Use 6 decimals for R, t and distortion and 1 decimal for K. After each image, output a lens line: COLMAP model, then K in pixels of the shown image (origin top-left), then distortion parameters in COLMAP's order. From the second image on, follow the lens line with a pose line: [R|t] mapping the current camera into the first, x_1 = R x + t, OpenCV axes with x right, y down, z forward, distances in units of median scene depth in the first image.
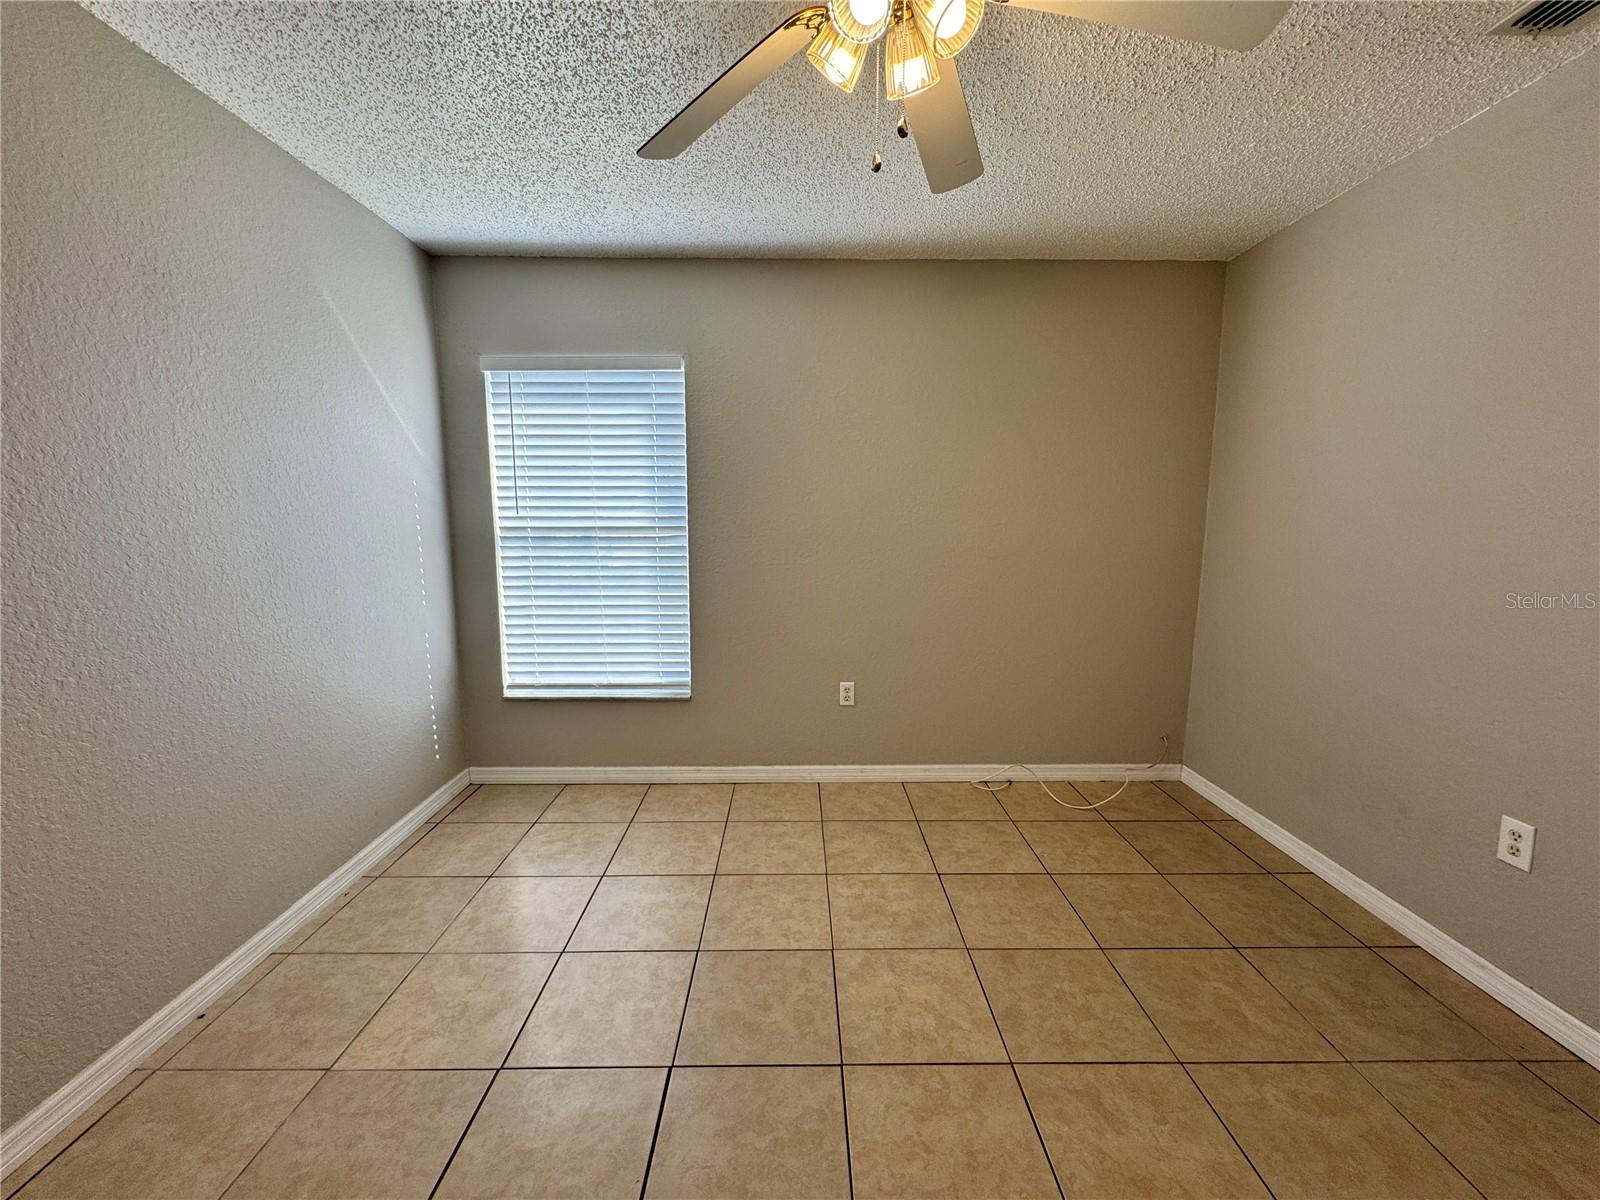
lens RADIAL K [[645.1, 0, 797.4], [0, 645.1, 593.4], [0, 0, 1]] dist [-0.003000, 0.000779]
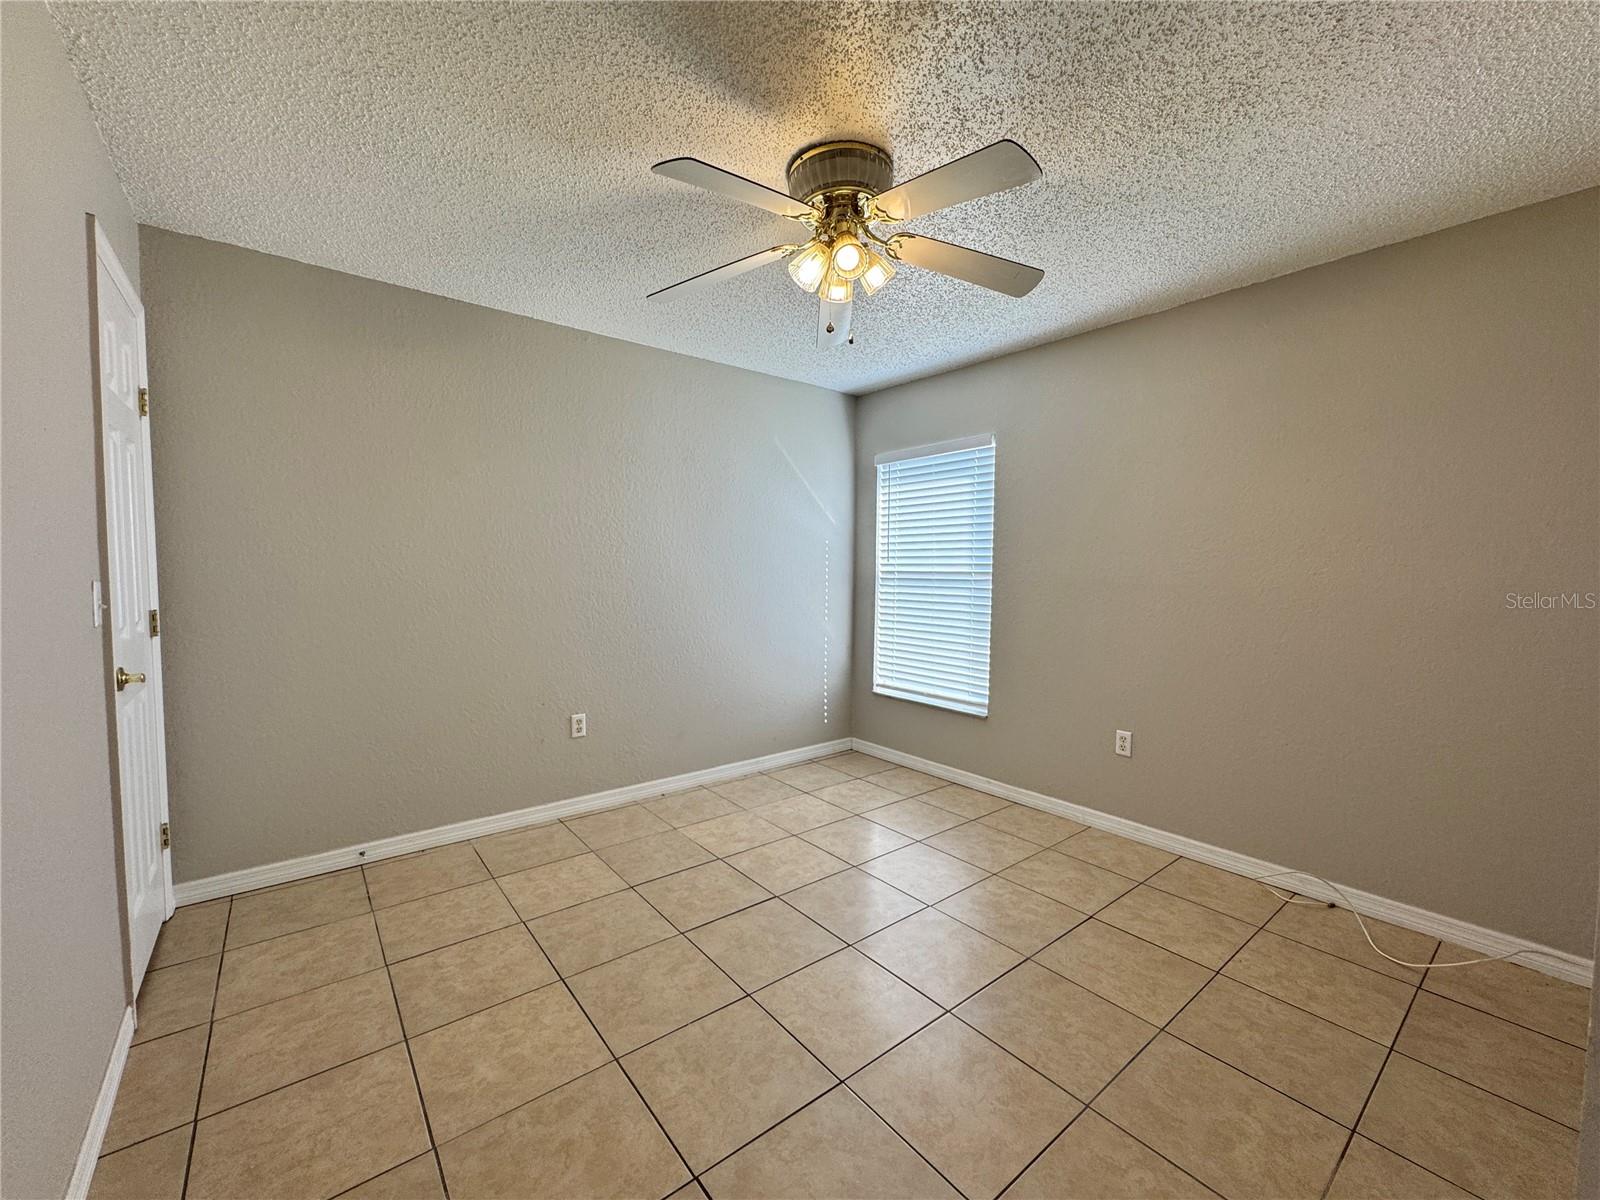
lens RADIAL K [[645.1, 0, 795.0], [0, 645.1, 591.4], [0, 0, 1]] dist [-0.003000, 0.000779]
pose [[0.615596, 0.034078, -0.787325, 0.555550], [-0.107141, 0.993407, -0.040774, 0.020781], [0.780745, 0.109455, 0.615189, -0.018533]]
